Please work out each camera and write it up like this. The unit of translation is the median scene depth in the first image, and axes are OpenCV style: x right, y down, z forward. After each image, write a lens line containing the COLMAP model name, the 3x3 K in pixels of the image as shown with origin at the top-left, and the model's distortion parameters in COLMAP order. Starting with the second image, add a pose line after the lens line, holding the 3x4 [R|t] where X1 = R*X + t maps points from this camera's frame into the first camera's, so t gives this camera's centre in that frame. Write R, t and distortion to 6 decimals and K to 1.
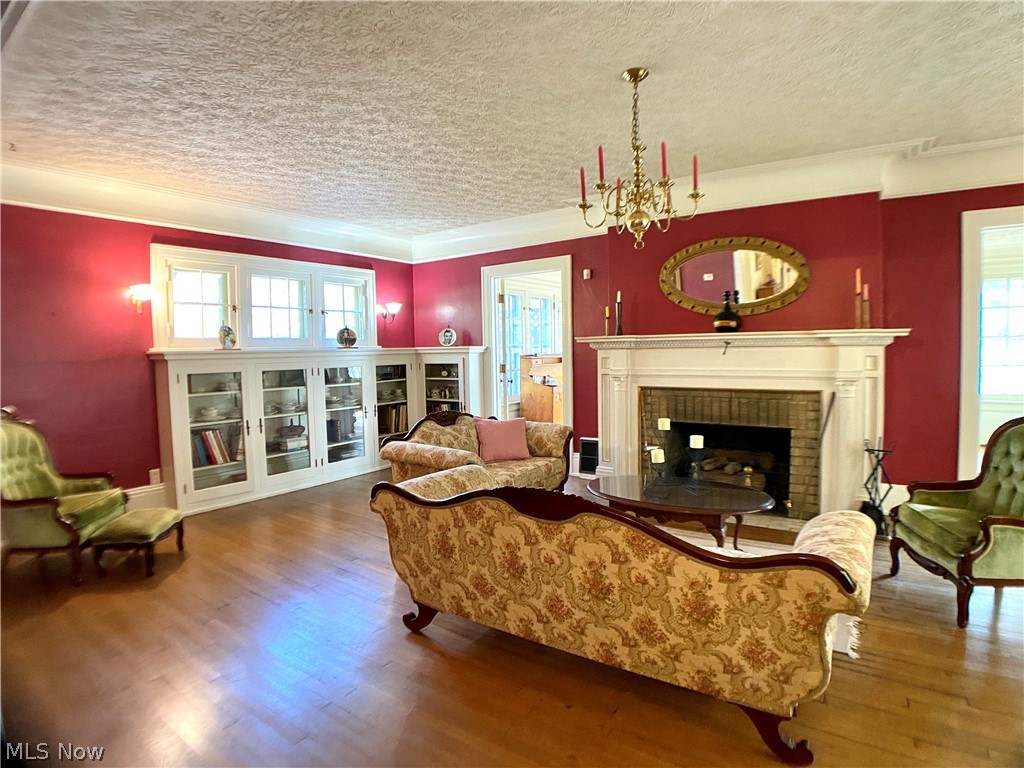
lens RADIAL K [[539.0, 0, 511.5], [0, 539.0, 381.1], [0, 0, 1]] dist [-0.112633, 0.026498]
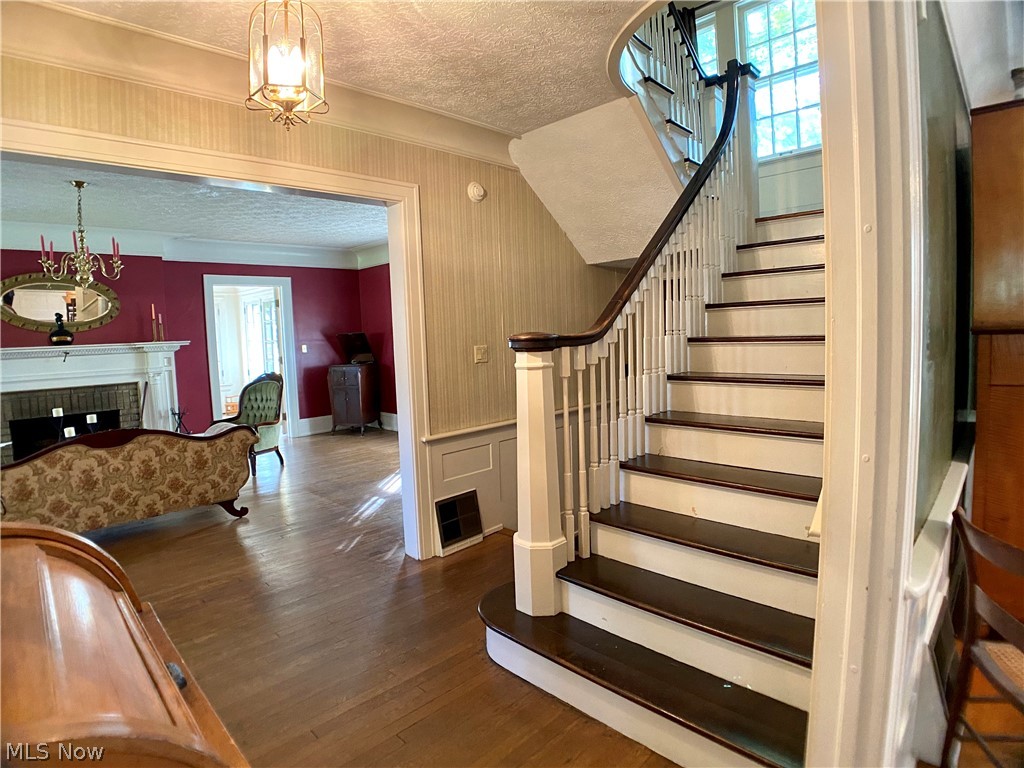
lens RADIAL K [[539.0, 0, 511.5], [0, 539.0, 381.1], [0, 0, 1]] dist [-0.112633, 0.026498]
pose [[0.156176, -0.072137, 0.985092, -0.754030], [0.086310, 0.994511, 0.059144, 0.023790], [-0.983951, 0.075786, 0.161544, -0.351319]]
